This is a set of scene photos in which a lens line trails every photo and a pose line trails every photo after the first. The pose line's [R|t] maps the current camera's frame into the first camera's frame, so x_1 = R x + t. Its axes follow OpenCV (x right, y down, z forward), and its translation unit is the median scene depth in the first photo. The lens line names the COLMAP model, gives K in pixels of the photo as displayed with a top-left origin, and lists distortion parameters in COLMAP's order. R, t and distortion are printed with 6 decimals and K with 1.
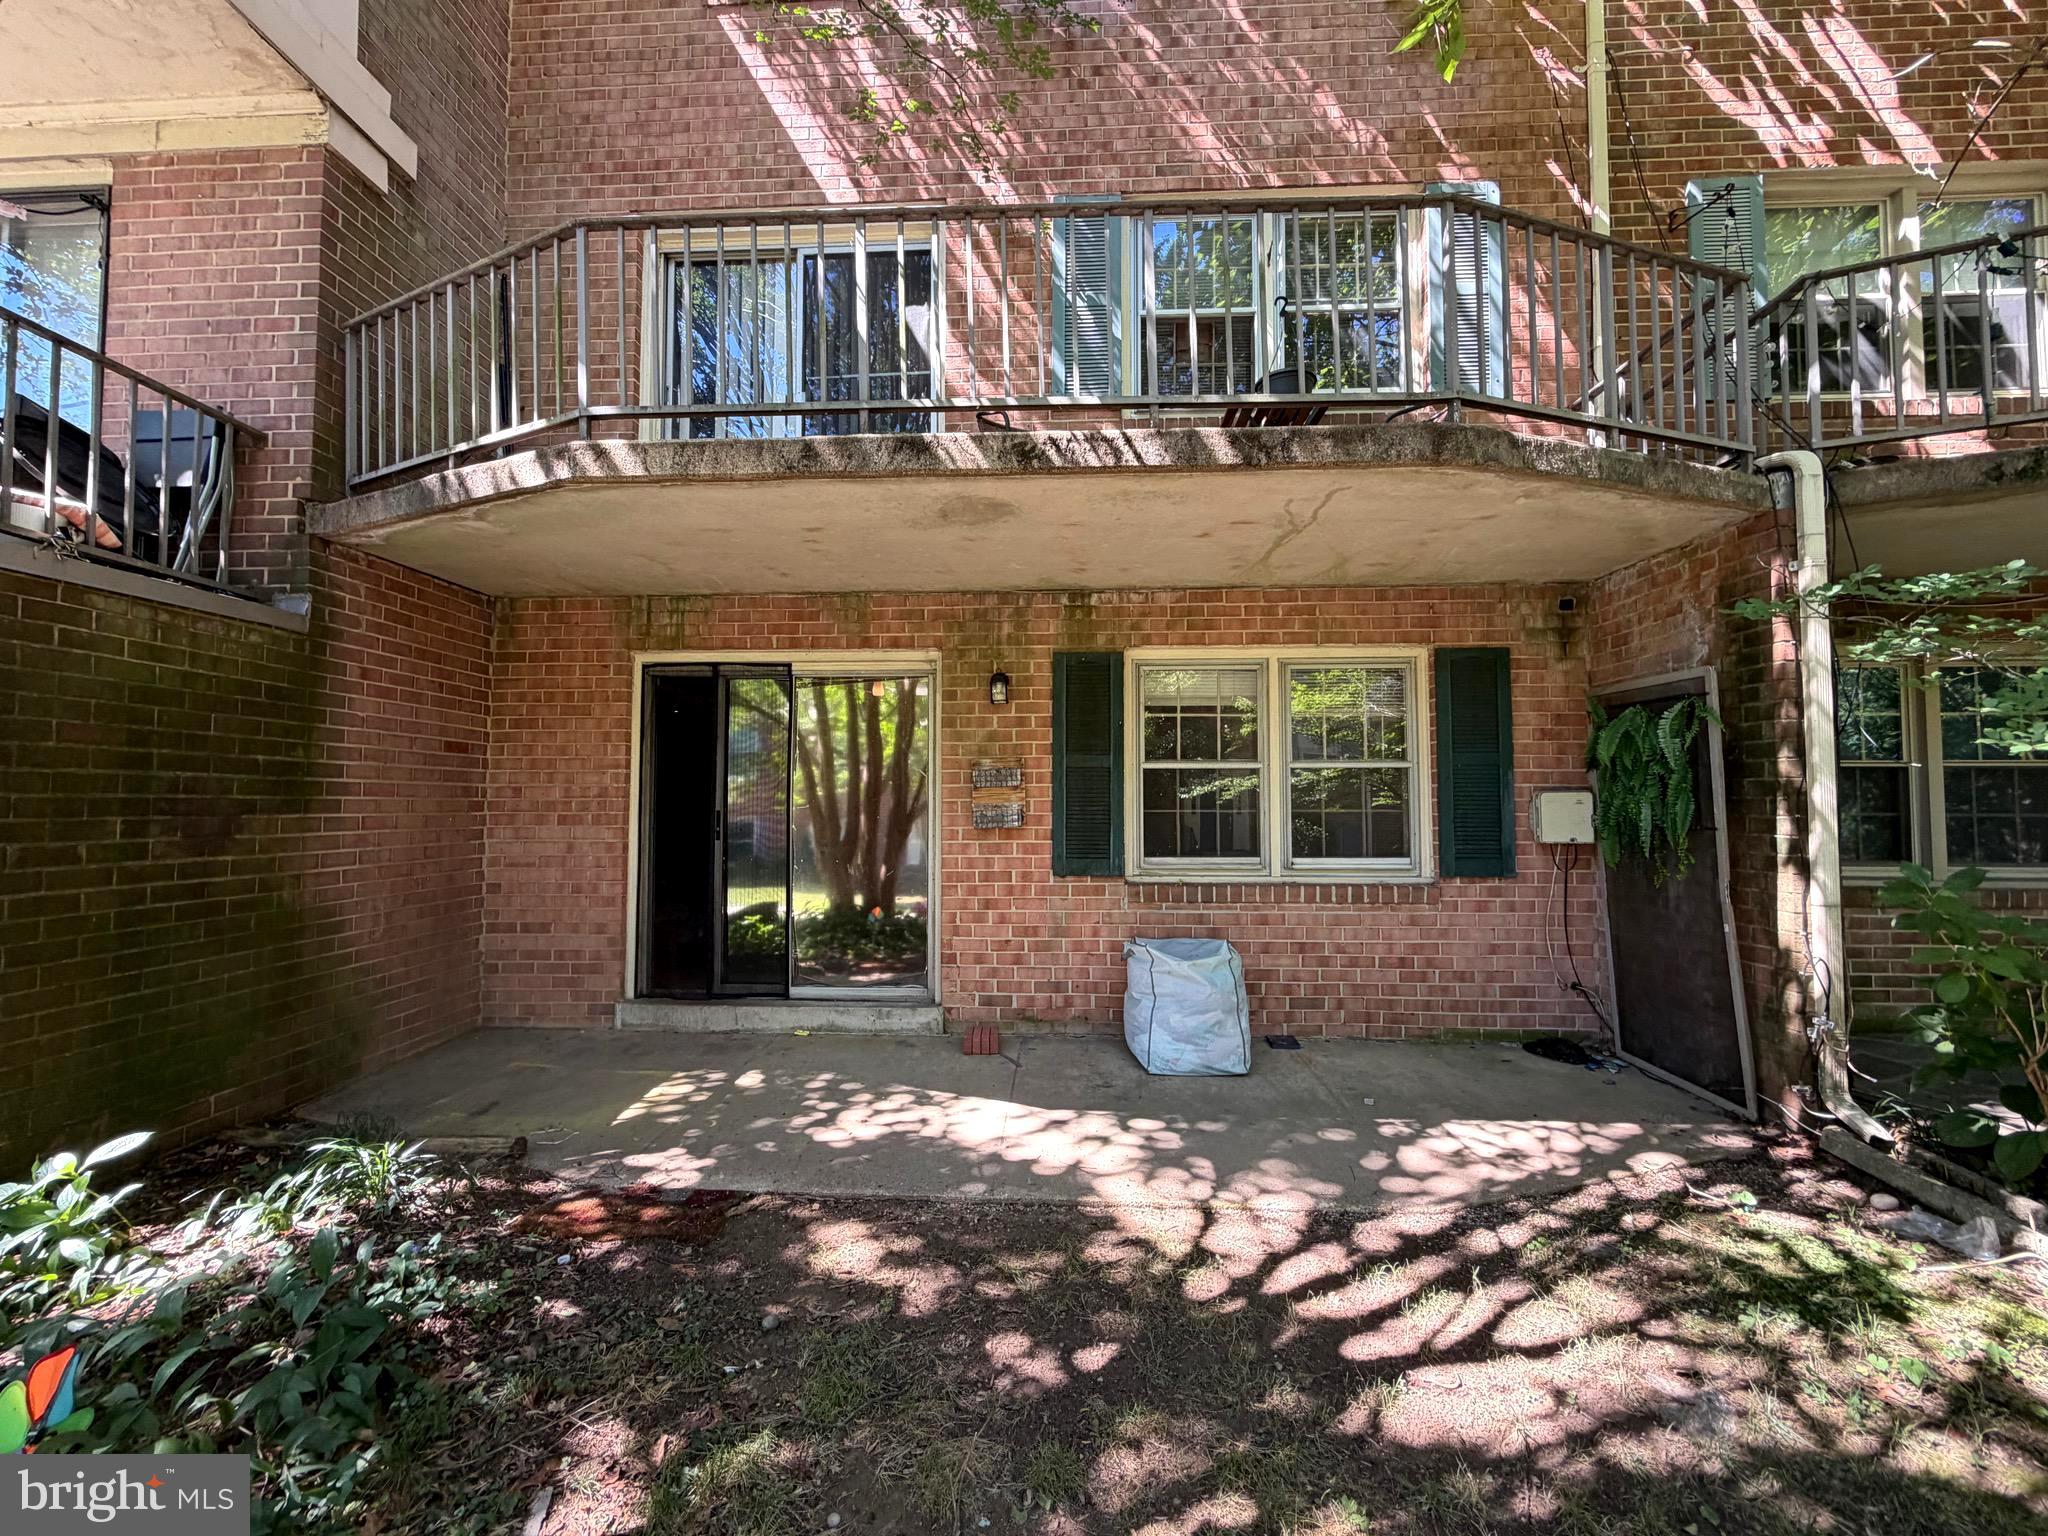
lens RADIAL K [[814.4, 0, 1020.1], [0, 814.4, 775.9], [0, 0, 1]] dist [-0.001993, 0.000469]
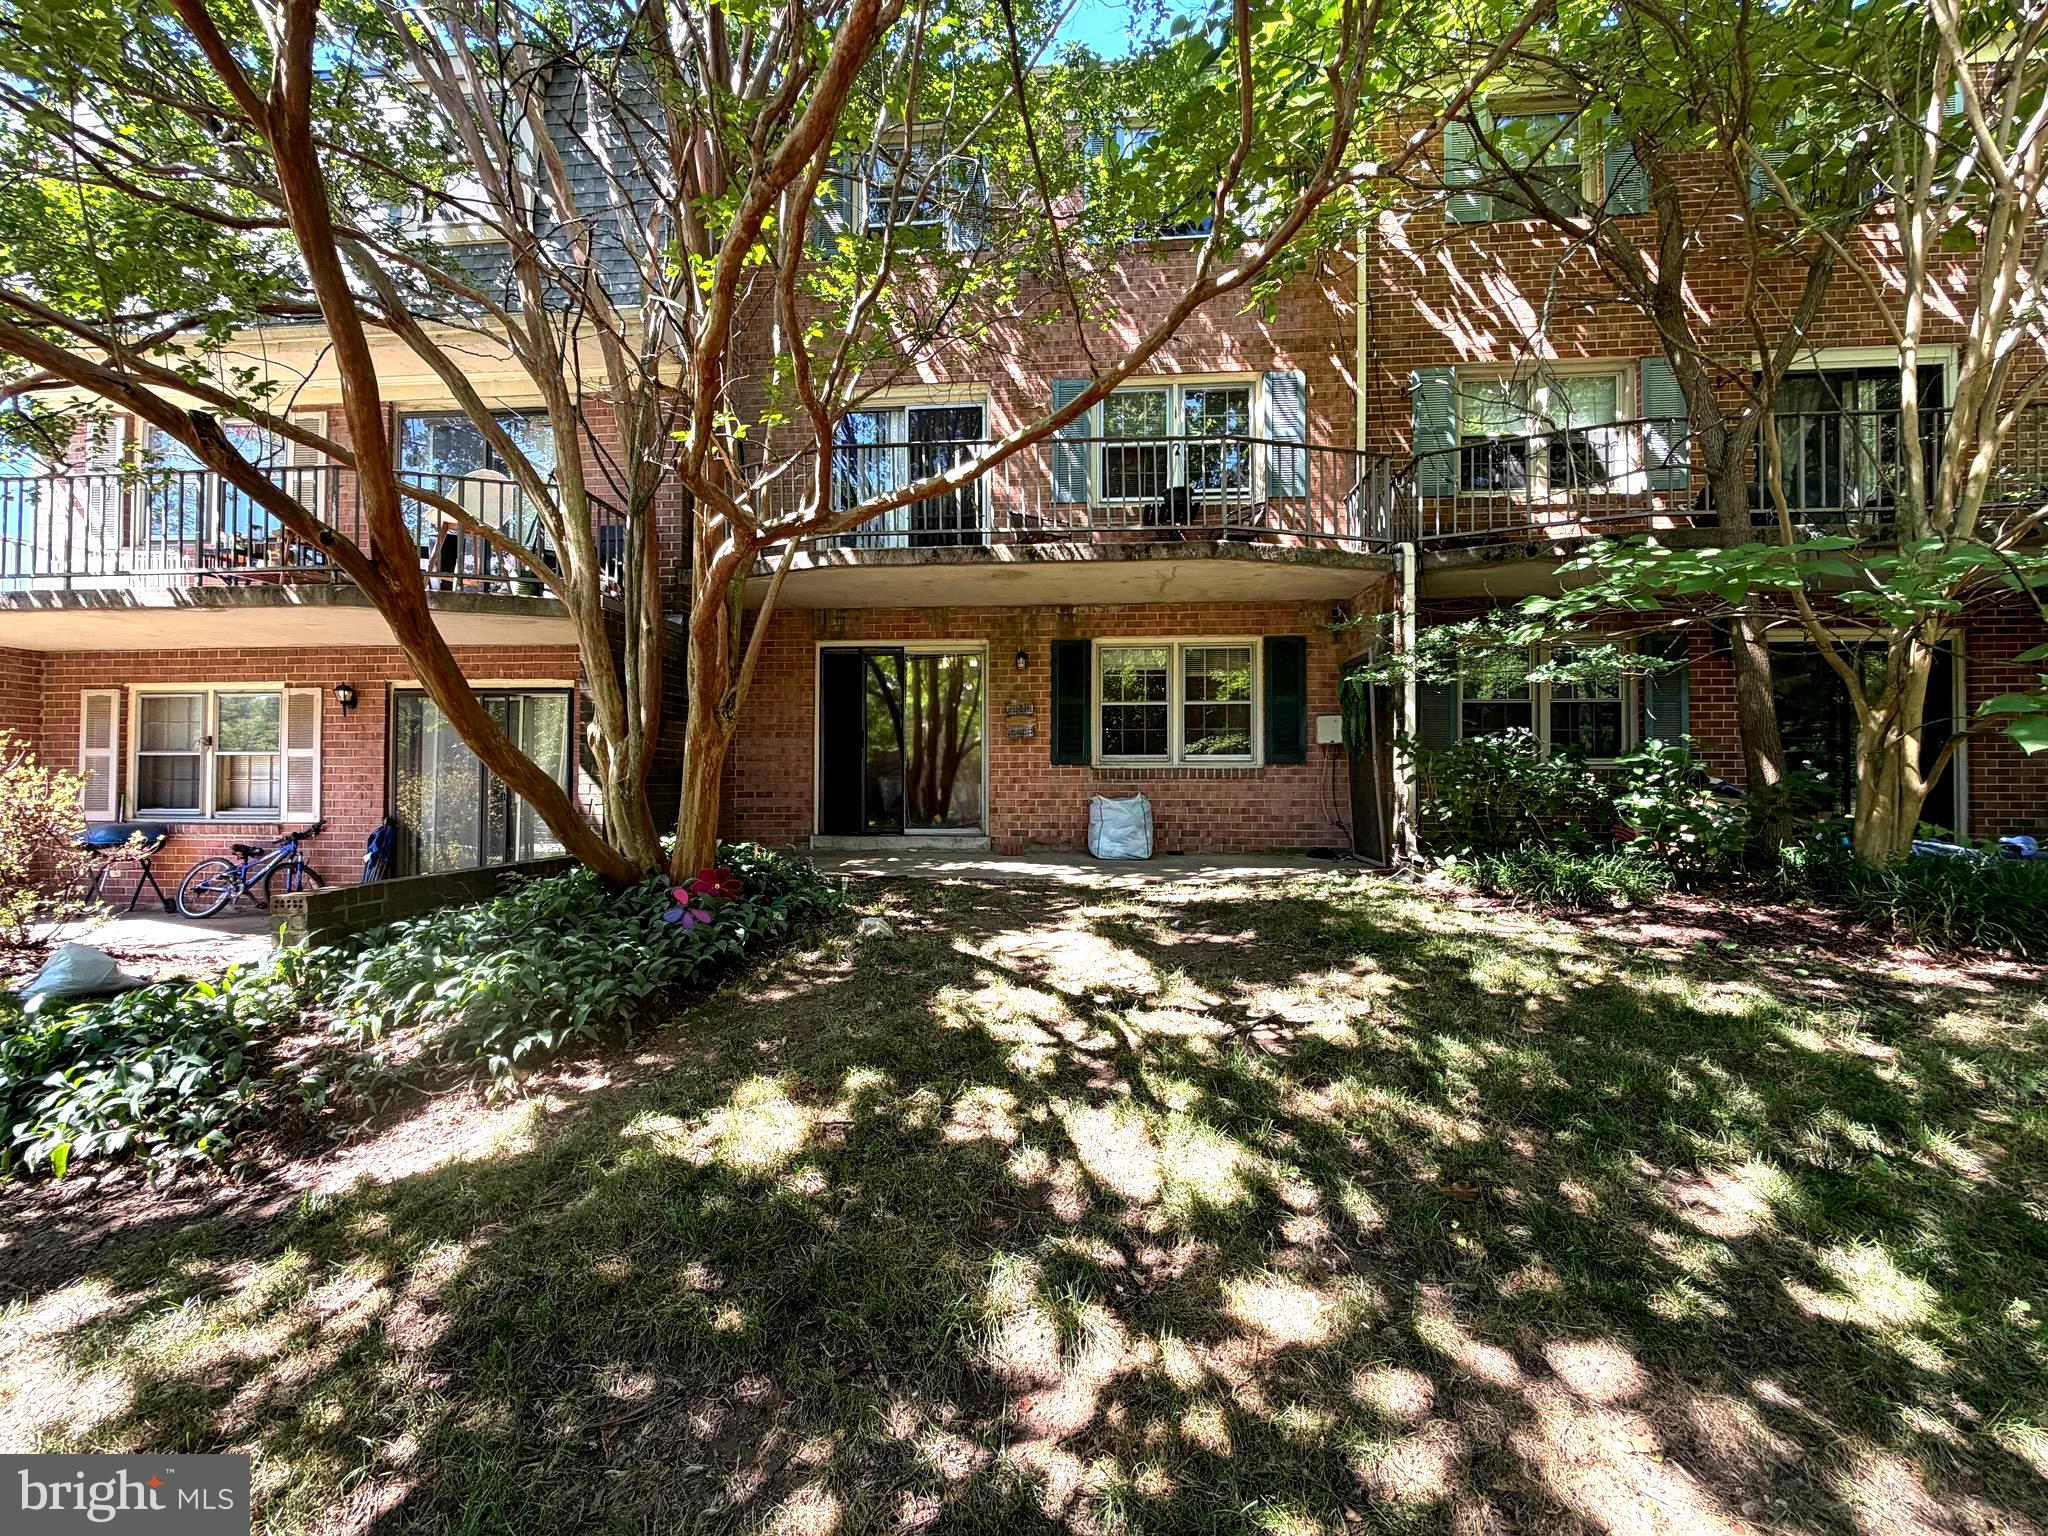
lens RADIAL K [[814.4, 0, 1030.3], [0, 814.4, 764.1], [0, 0, 1]] dist [-0.001993, 0.000469]
pose [[0.999866, -0.002250, -0.016223, 0.023327], [0.002441, 0.999927, 0.011794, 0.097343], [0.016195, -0.011832, 0.999799, -0.779409]]
